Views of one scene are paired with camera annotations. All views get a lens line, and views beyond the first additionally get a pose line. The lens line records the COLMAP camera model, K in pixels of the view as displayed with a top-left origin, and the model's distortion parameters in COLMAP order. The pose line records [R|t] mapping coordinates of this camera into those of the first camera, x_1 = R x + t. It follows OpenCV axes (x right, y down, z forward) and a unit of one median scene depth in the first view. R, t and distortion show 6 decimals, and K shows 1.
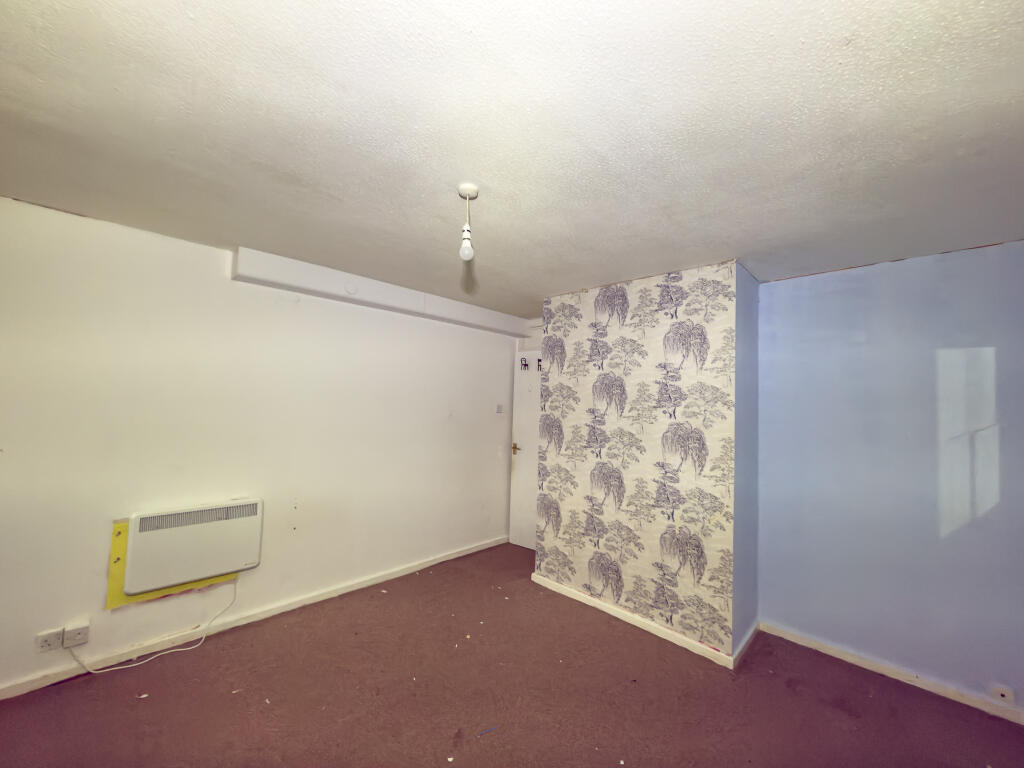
lens RADIAL K [[409.9, 0, 511.3], [0, 409.9, 385.3], [0, 0, 1]] dist [-0.001117, -0.000315]
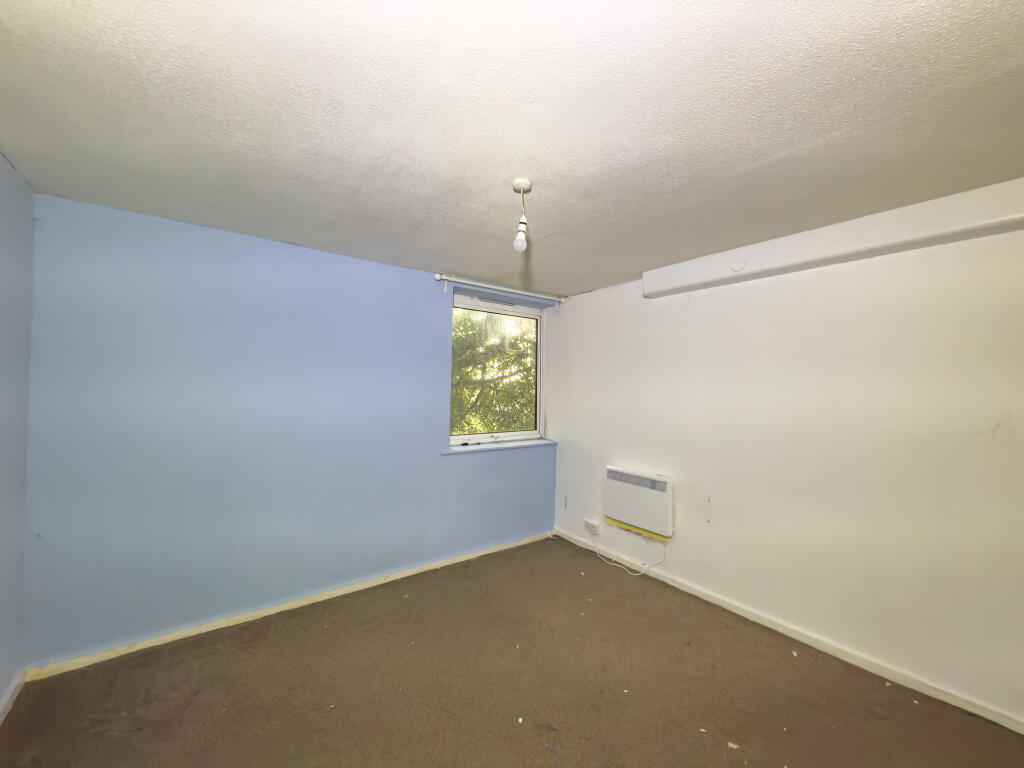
lens RADIAL K [[409.9, 0, 511.3], [0, 409.9, 385.3], [0, 0, 1]] dist [-0.001117, -0.000315]
pose [[-0.153715, -0.042133, -0.987217, 0.576174], [0.023173, 0.998662, -0.046230, 0.052493], [0.987843, -0.029983, -0.152533, 0.710208]]
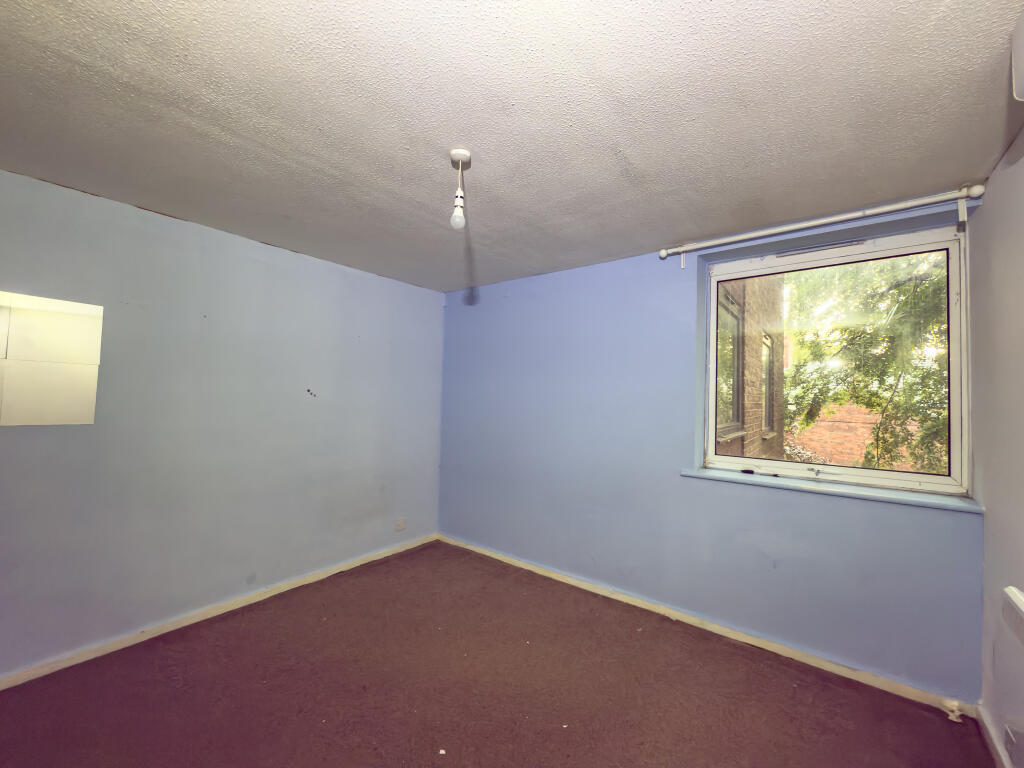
lens RADIAL K [[409.9, 0, 511.3], [0, 409.9, 385.3], [0, 0, 1]] dist [-0.001117, -0.000315]
pose [[-0.993415, -0.048098, -0.103983, -0.088194], [-0.041119, 0.996820, -0.068251, 0.070131], [0.106936, -0.063526, -0.992234, 1.218294]]
